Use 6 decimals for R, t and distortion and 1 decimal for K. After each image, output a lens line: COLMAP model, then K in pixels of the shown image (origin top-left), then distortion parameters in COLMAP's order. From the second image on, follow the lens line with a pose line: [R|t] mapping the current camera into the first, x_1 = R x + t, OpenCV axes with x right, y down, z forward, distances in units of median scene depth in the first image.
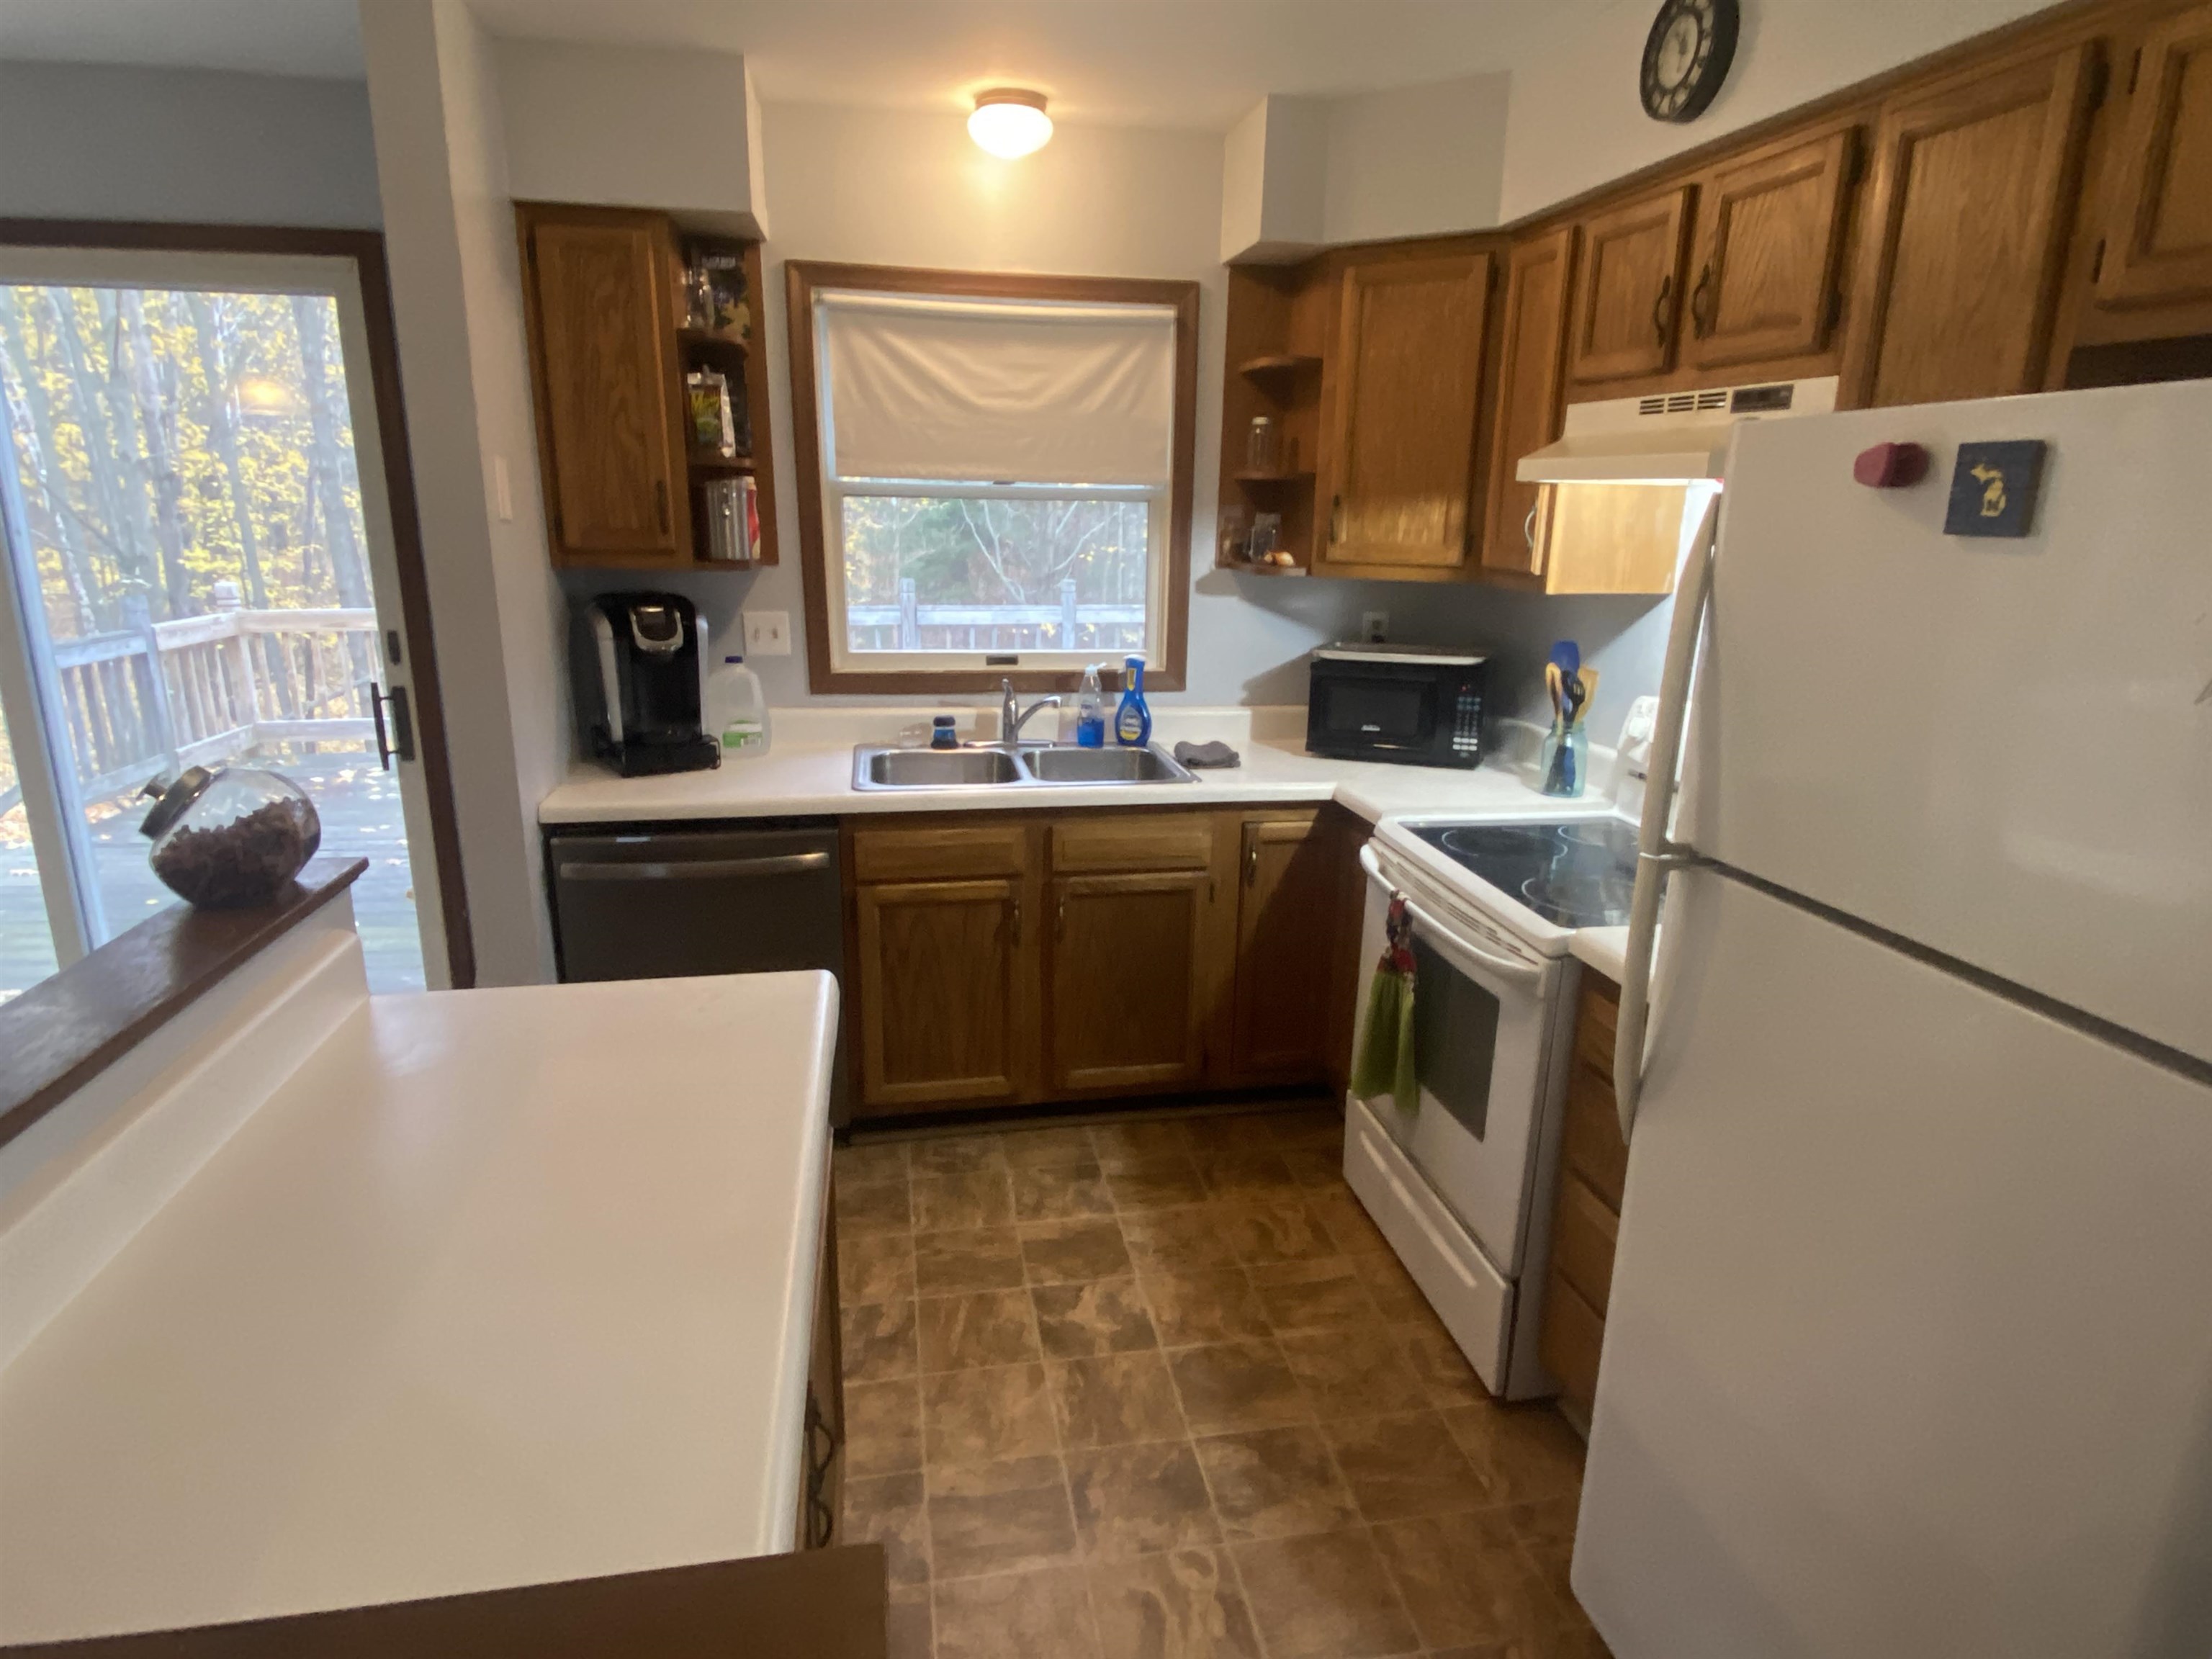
lens RADIAL K [[1251.2, 0, 1105.0], [0, 1251.2, 837.4], [0, 0, 1]] dist [0.087315, -0.103366]
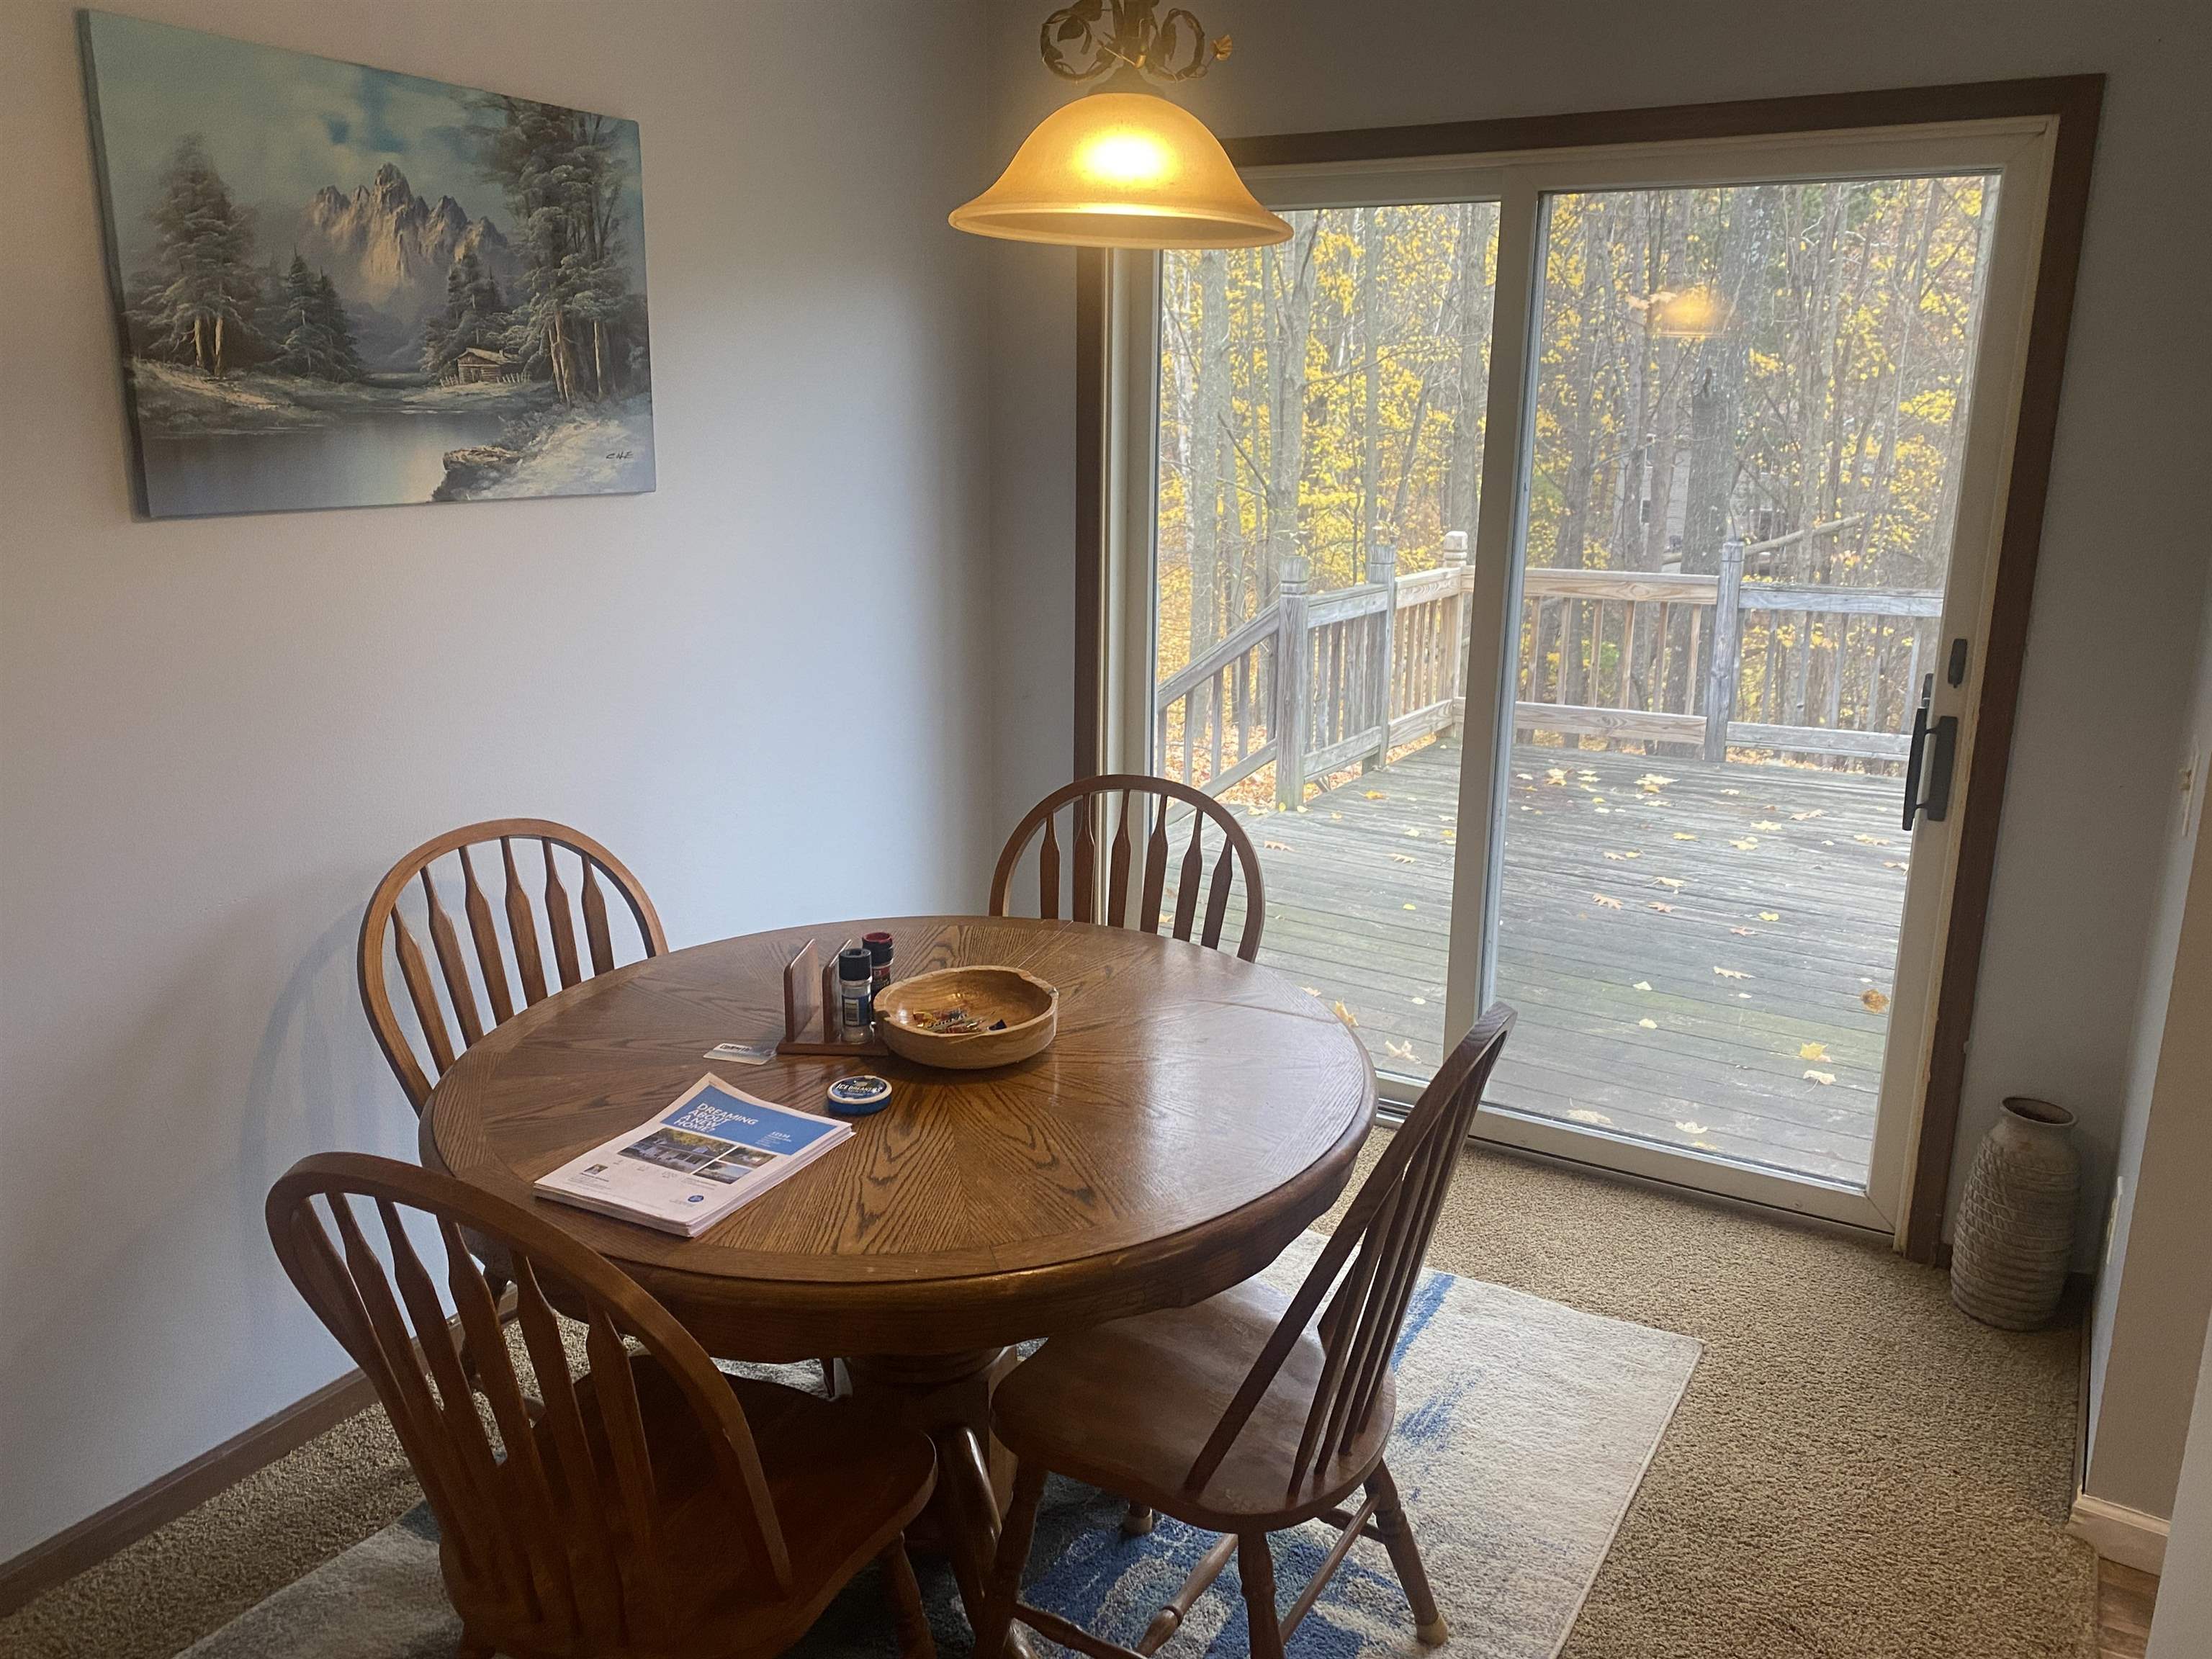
lens RADIAL K [[1698.9, 0, 1108.1], [0, 1698.9, 826.6], [0, 0, 1]] dist [-0.007496, 0.044902]
pose [[0.770869, 0.151940, -0.618608, -0.341901], [-0.168809, 0.985142, 0.031607, -0.008077], [0.614219, 0.080062, 0.785064, -0.041508]]
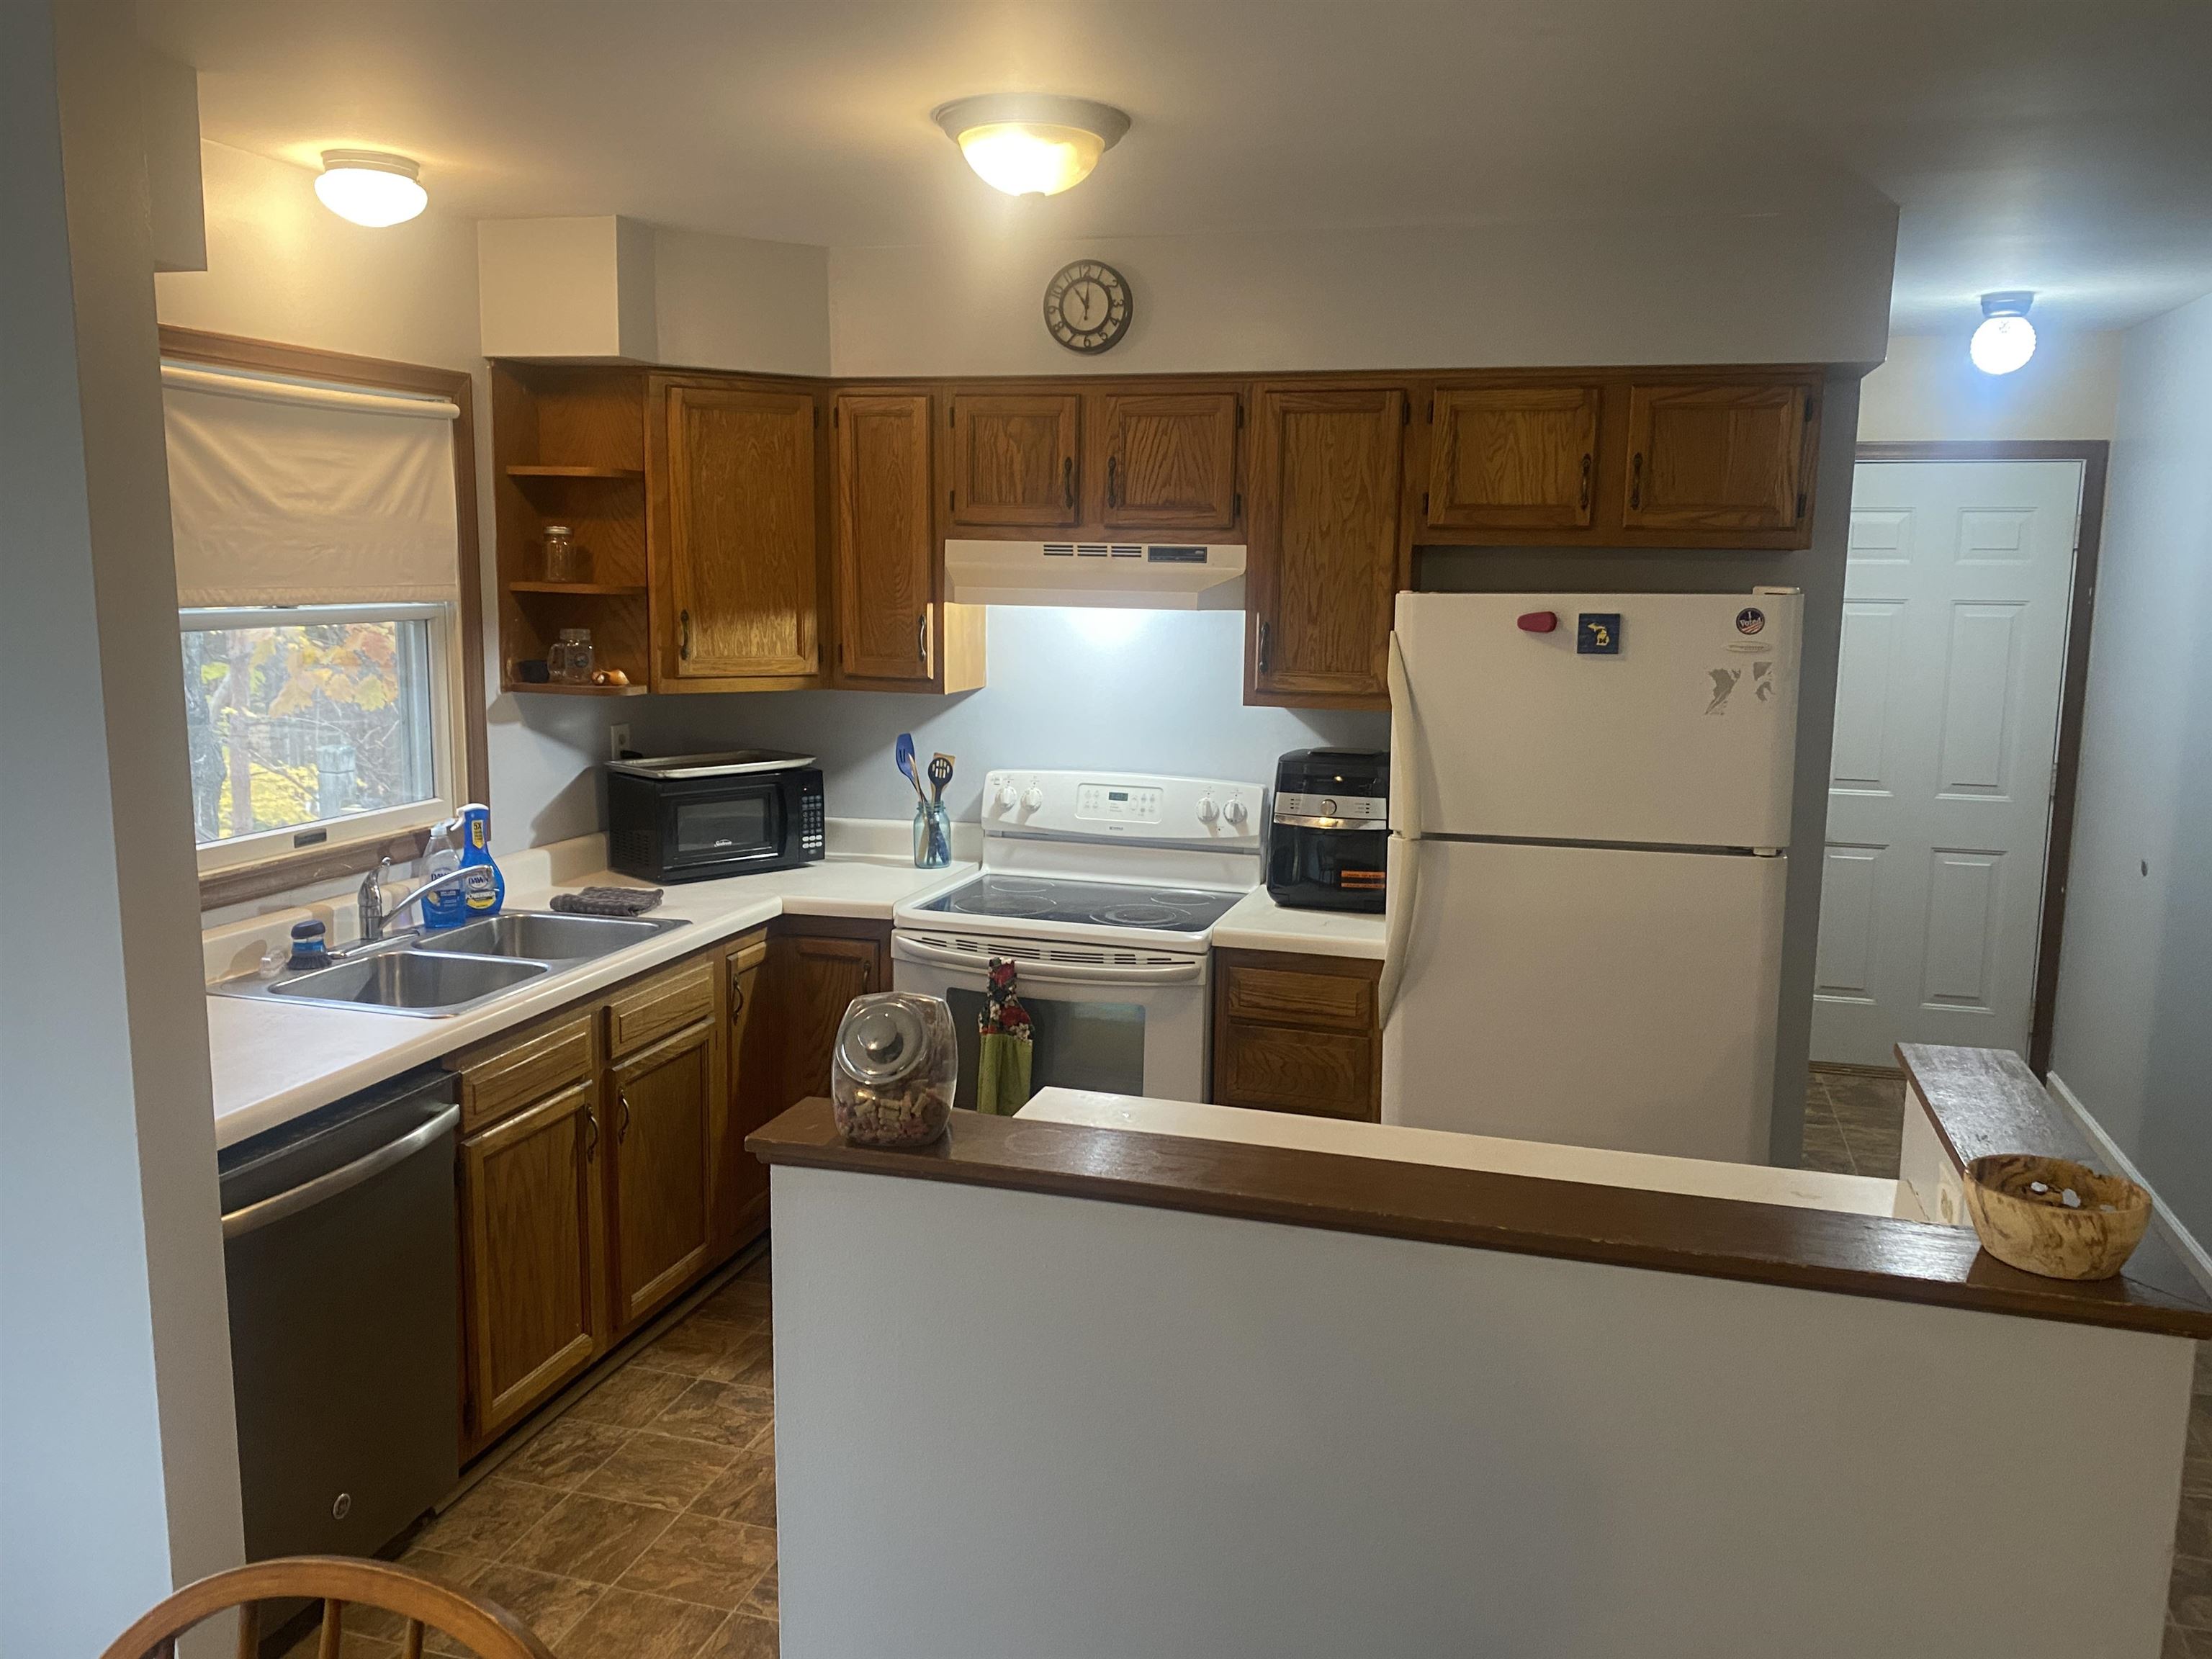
lens RADIAL K [[1669.0, 0, 1108.4], [0, 1669.0, 820.9], [0, 0, 1]] dist [0.134115, -0.266822]
pose [[0.451331, -0.149139, 0.879806, -0.870495], [0.228268, 0.972427, 0.047741, -0.107559], [-0.862667, 0.179285, 0.472930, 0.146266]]
